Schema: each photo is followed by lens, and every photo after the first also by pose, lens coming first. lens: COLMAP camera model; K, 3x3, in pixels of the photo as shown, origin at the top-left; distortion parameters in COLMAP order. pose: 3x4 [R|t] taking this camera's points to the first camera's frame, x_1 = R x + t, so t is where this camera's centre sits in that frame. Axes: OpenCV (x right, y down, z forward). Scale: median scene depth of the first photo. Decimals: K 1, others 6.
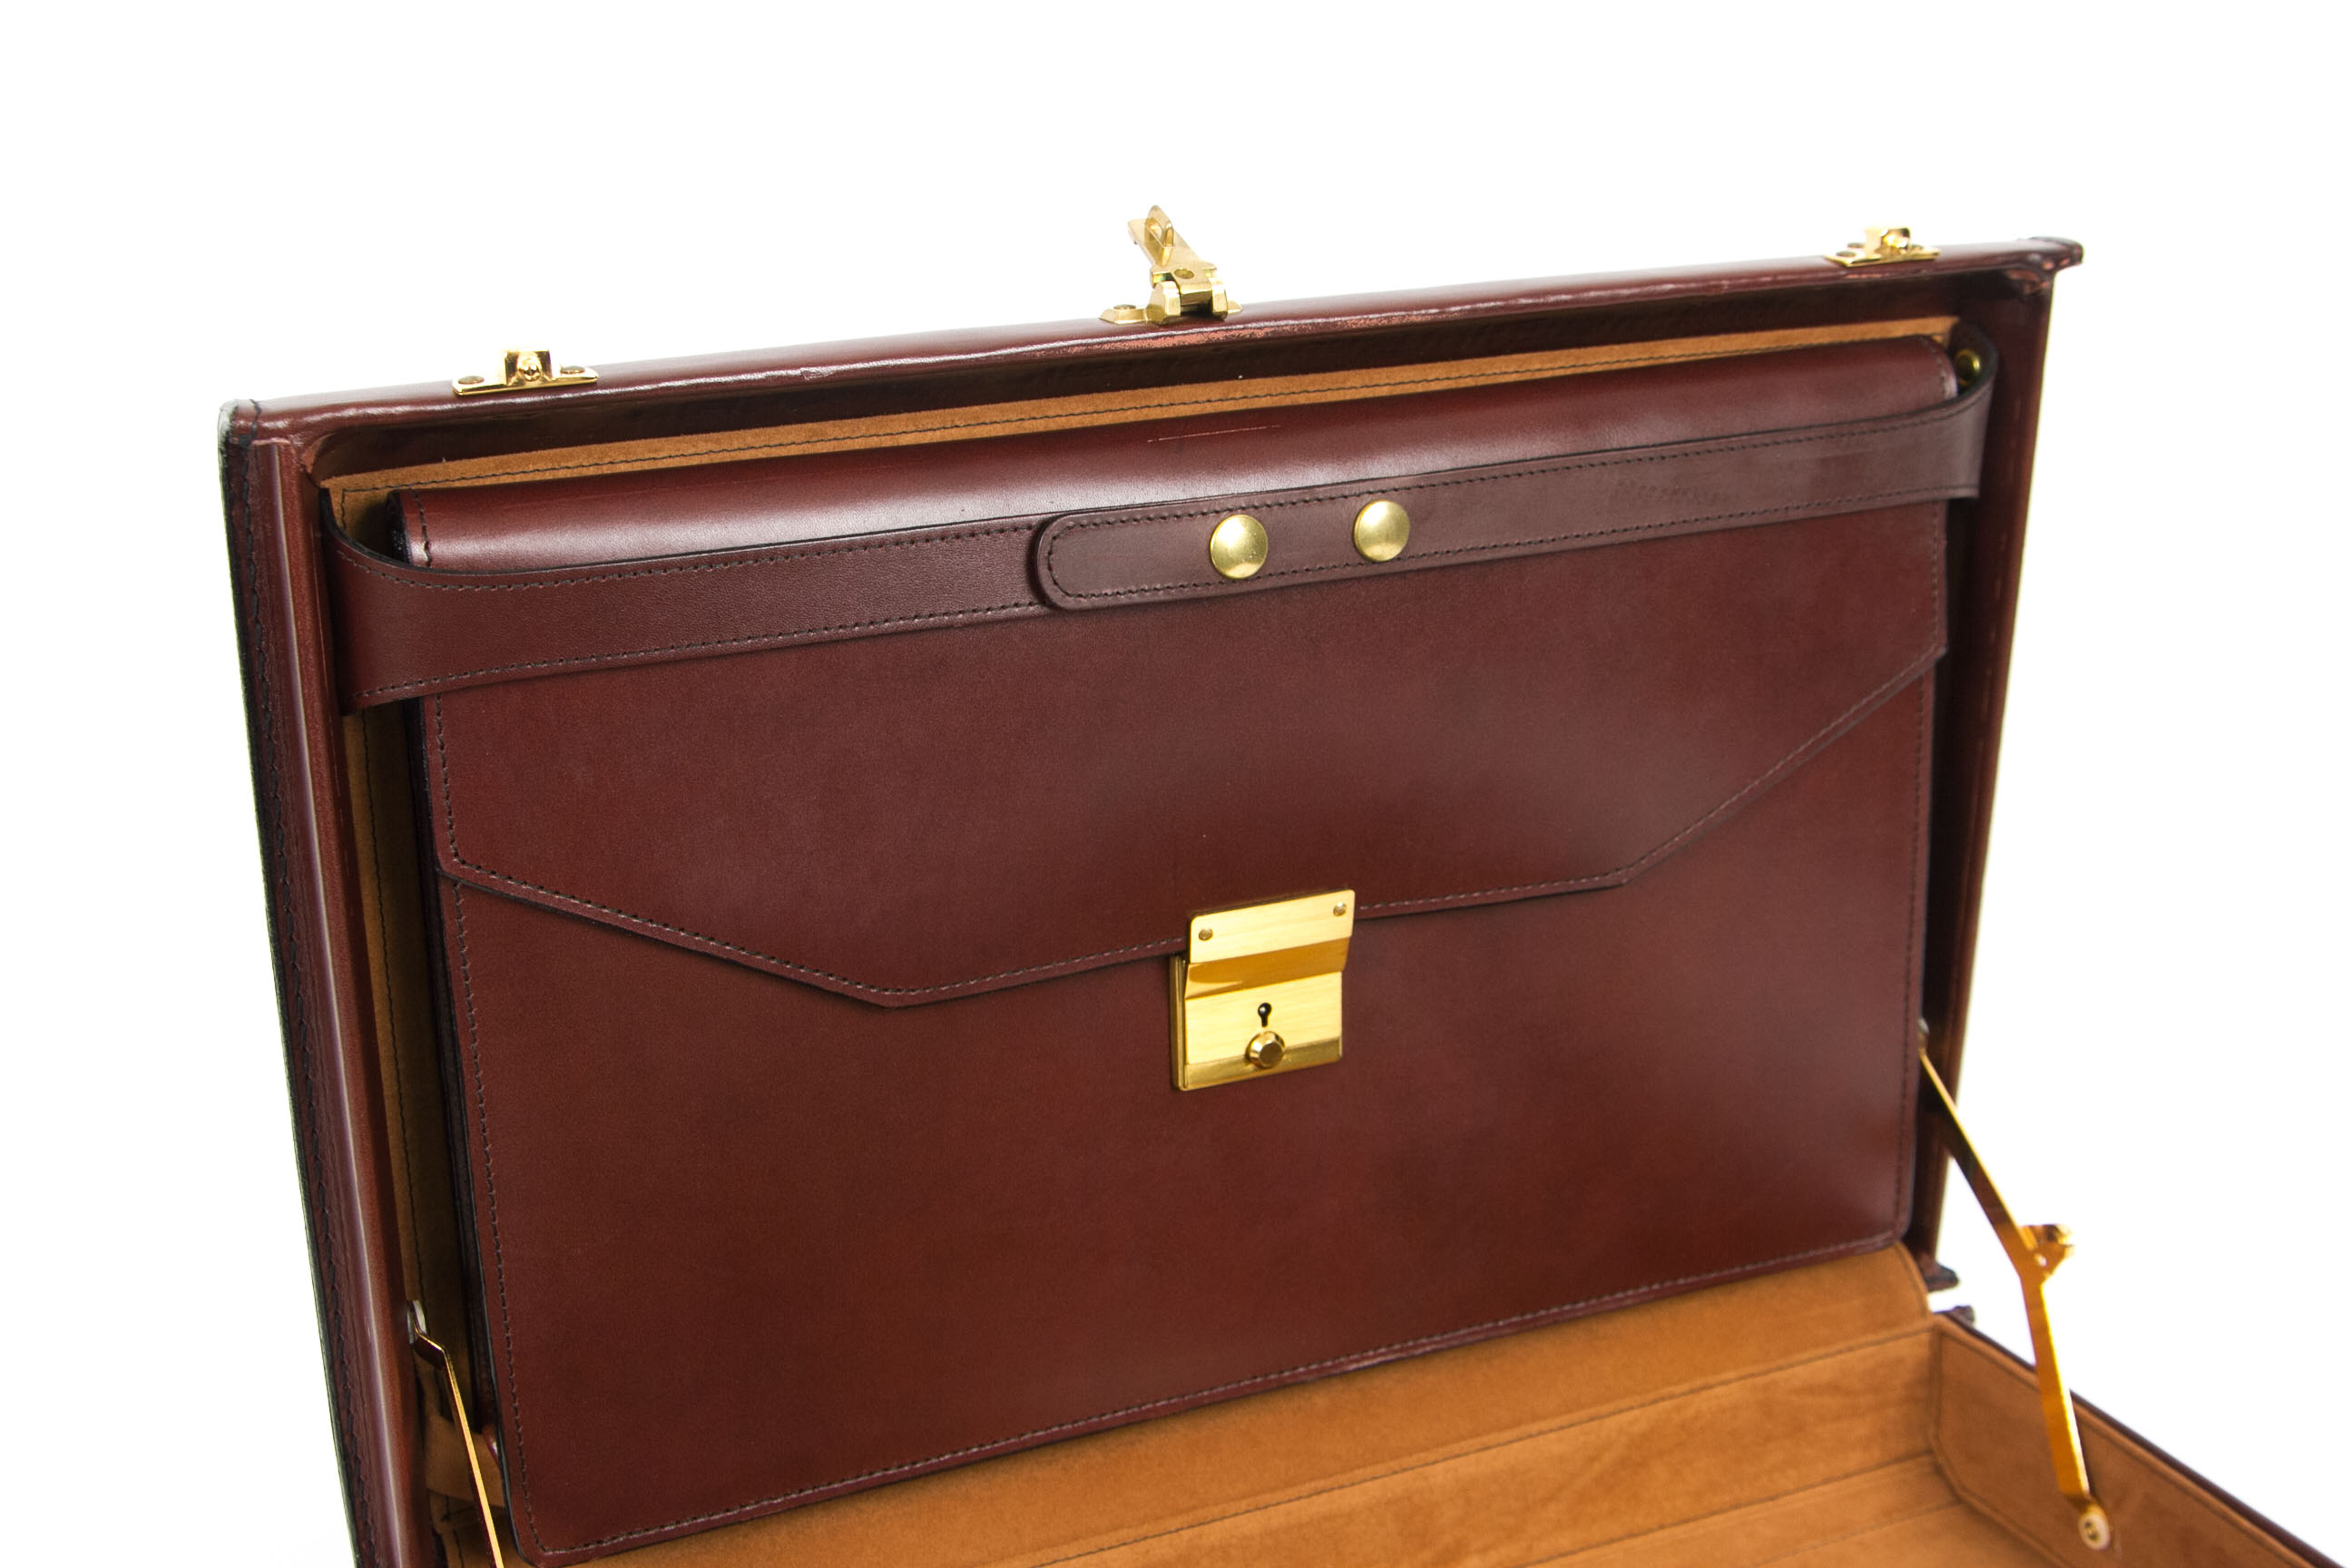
lens RADIAL K [[3021.1, 0, 1098.0], [0, 3021.1, 790.1], [0, 0, 1]] dist [-0.128246, 0.000000]
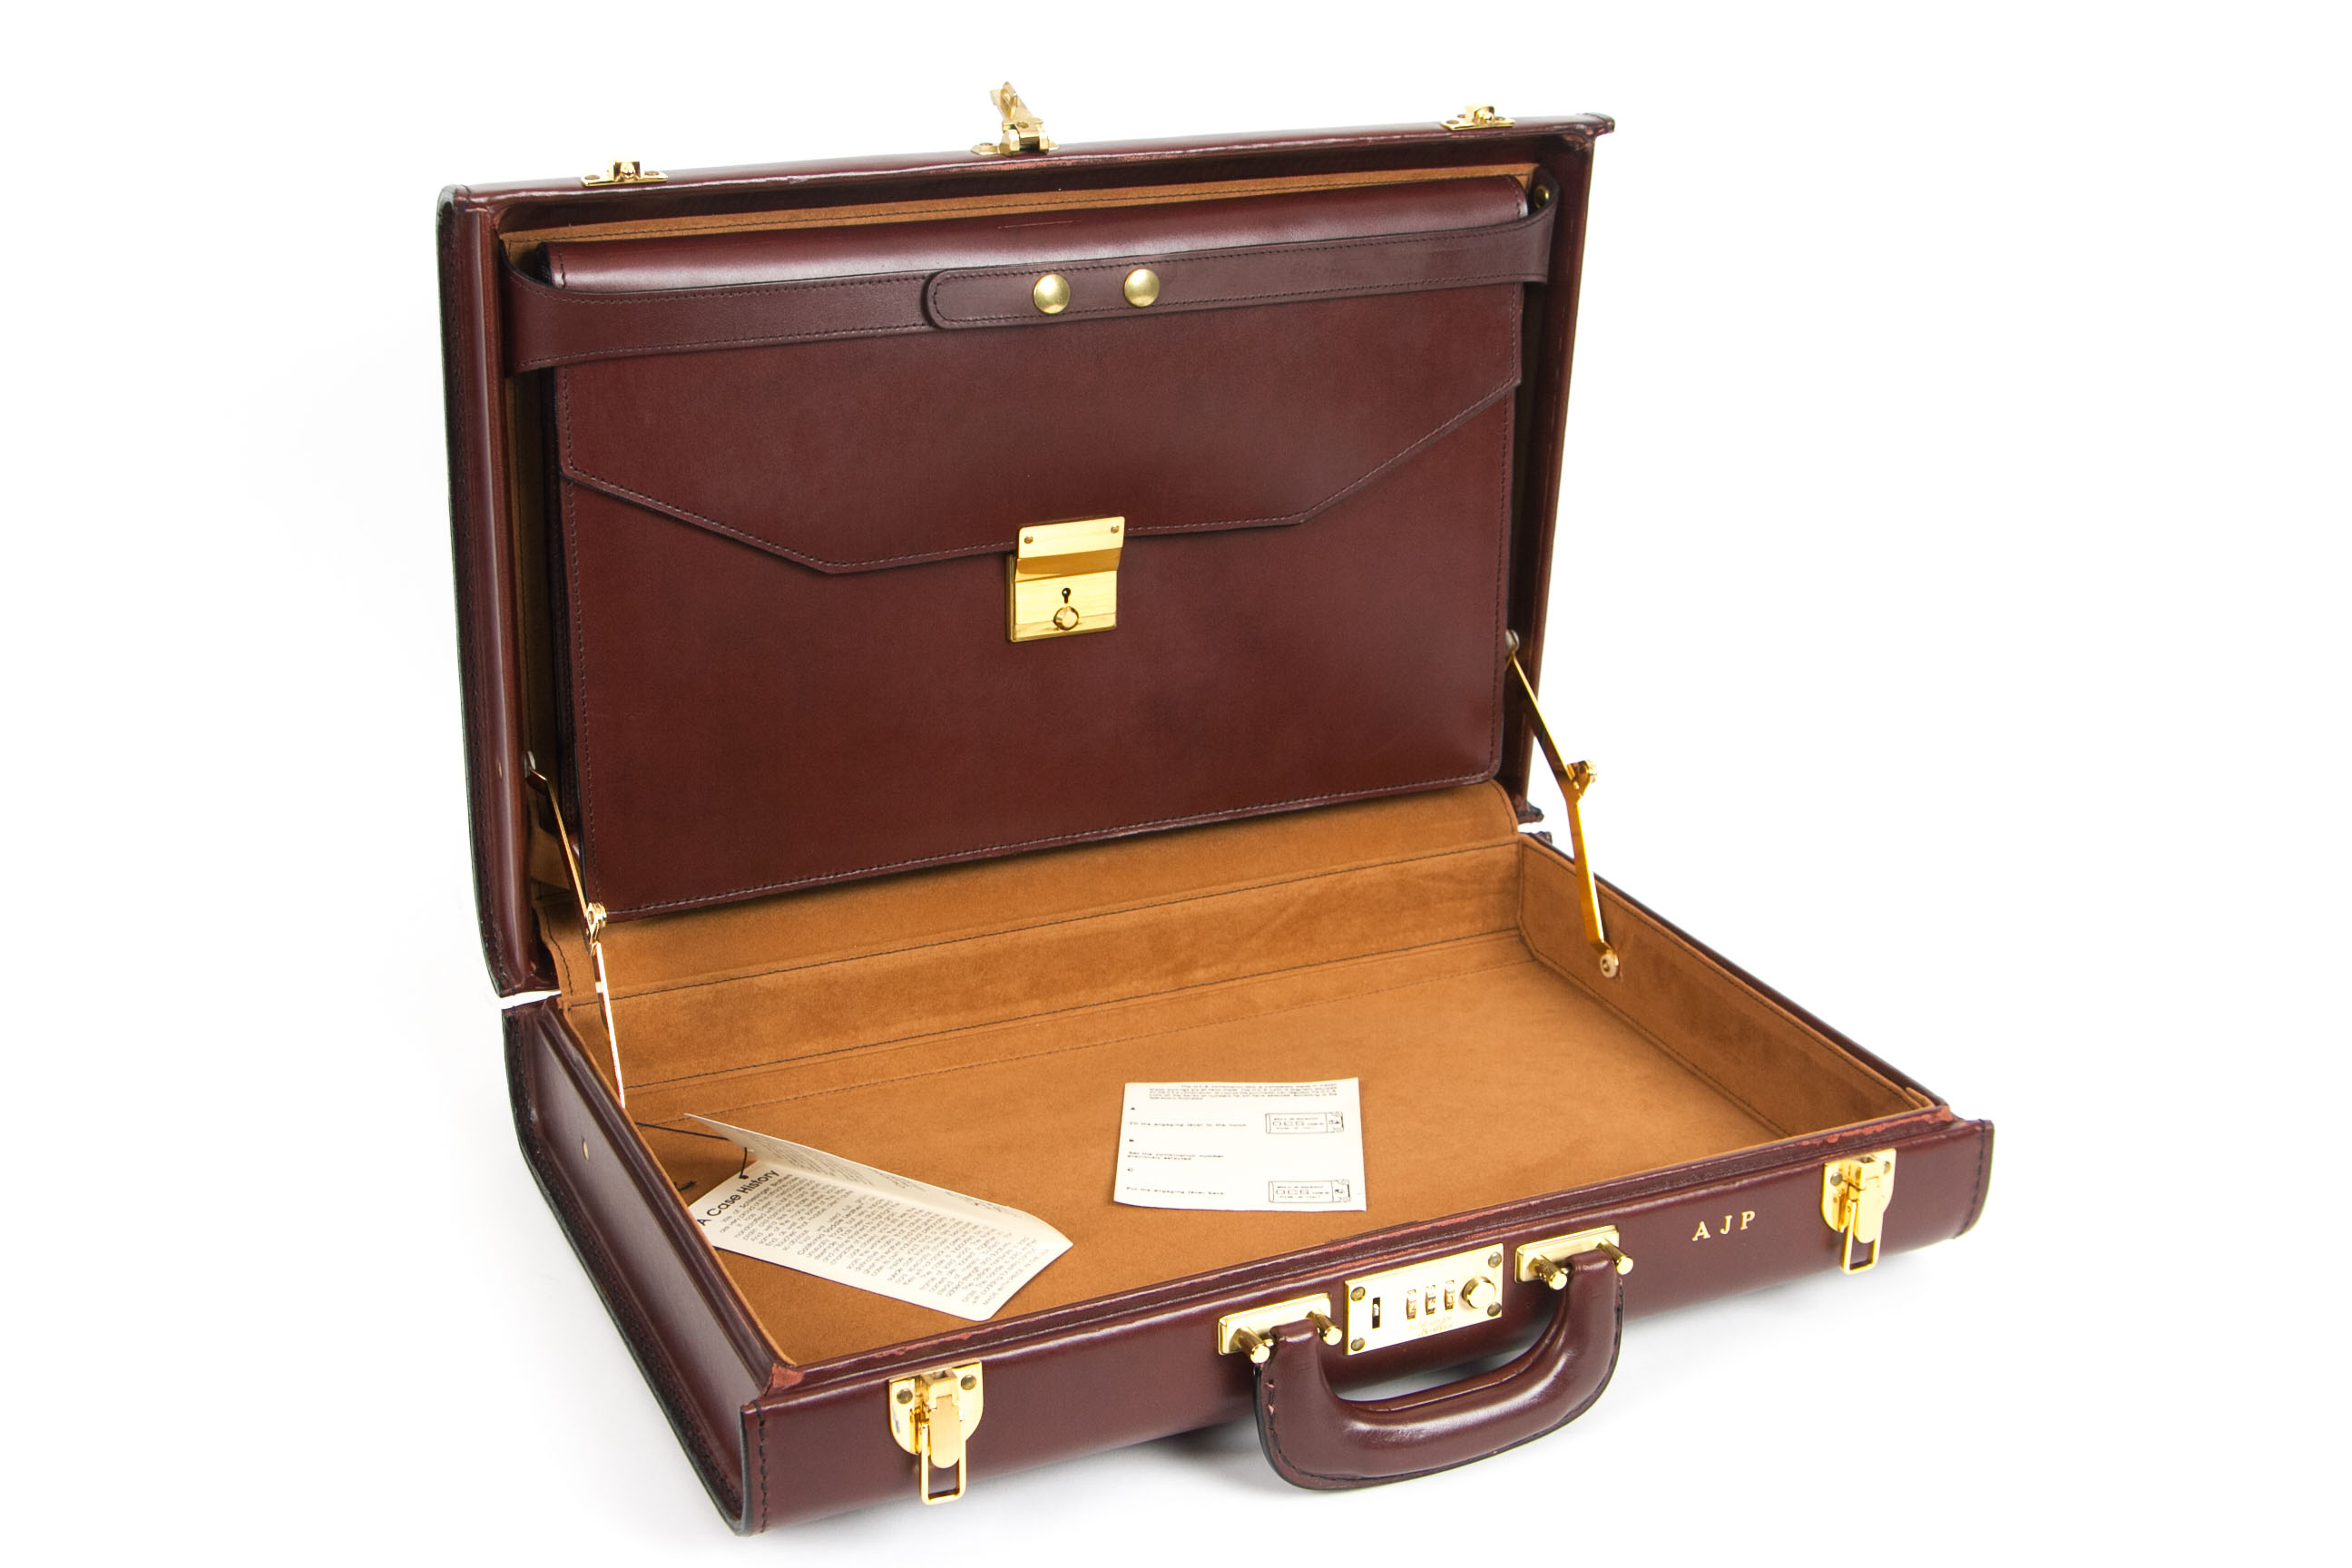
lens RADIAL K [[3021.1, 0, 1163.9], [0, 3021.1, 806.6], [0, 0, 1]] dist [-0.128246, 0.000000]
pose [[0.998253, 0.025576, 0.053260, 0.024313], [-0.029371, 0.996990, 0.071747, 0.067836], [-0.051264, -0.073185, 0.996000, -0.566967]]
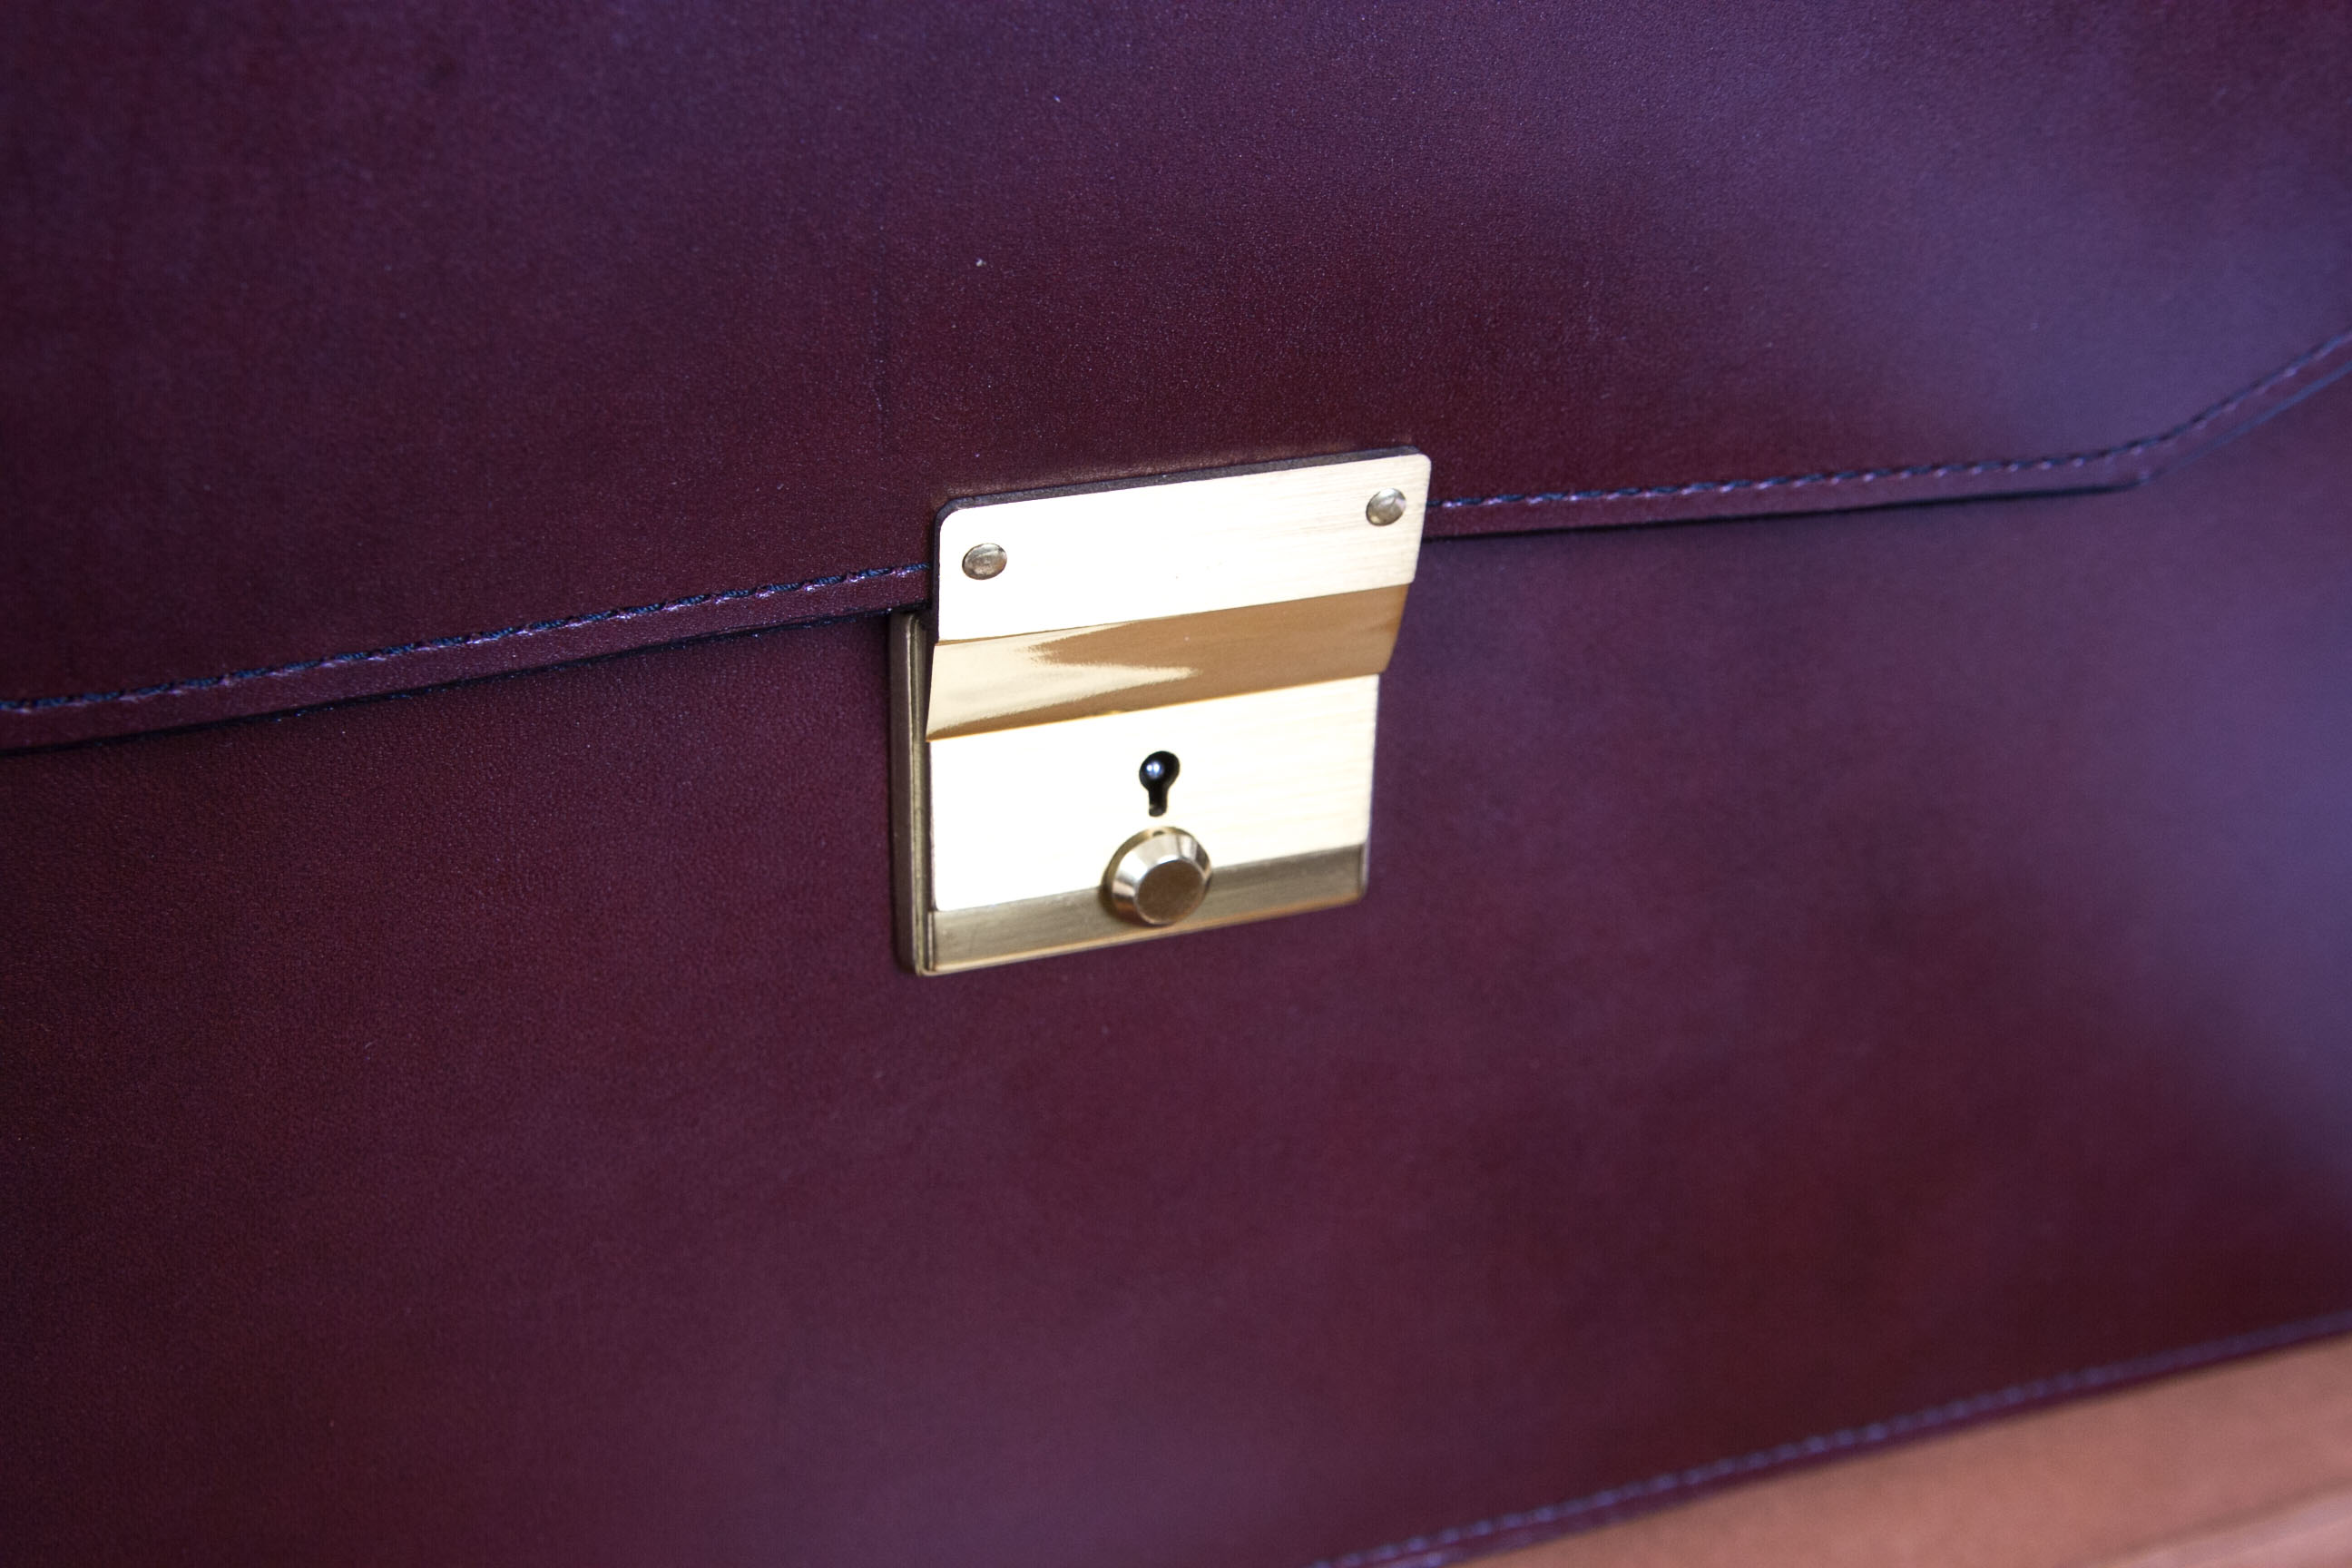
lens RADIAL K [[3021.1, 0, 1164.0], [0, 3021.1, 787.8], [0, 0, 1]] dist [-0.128246, 0.000000]
pose [[0.998279, 0.058044, 0.008342, 0.051408], [-0.058632, 0.985478, 0.159359, 0.016674], [0.001029, -0.159574, 0.987186, 0.624708]]
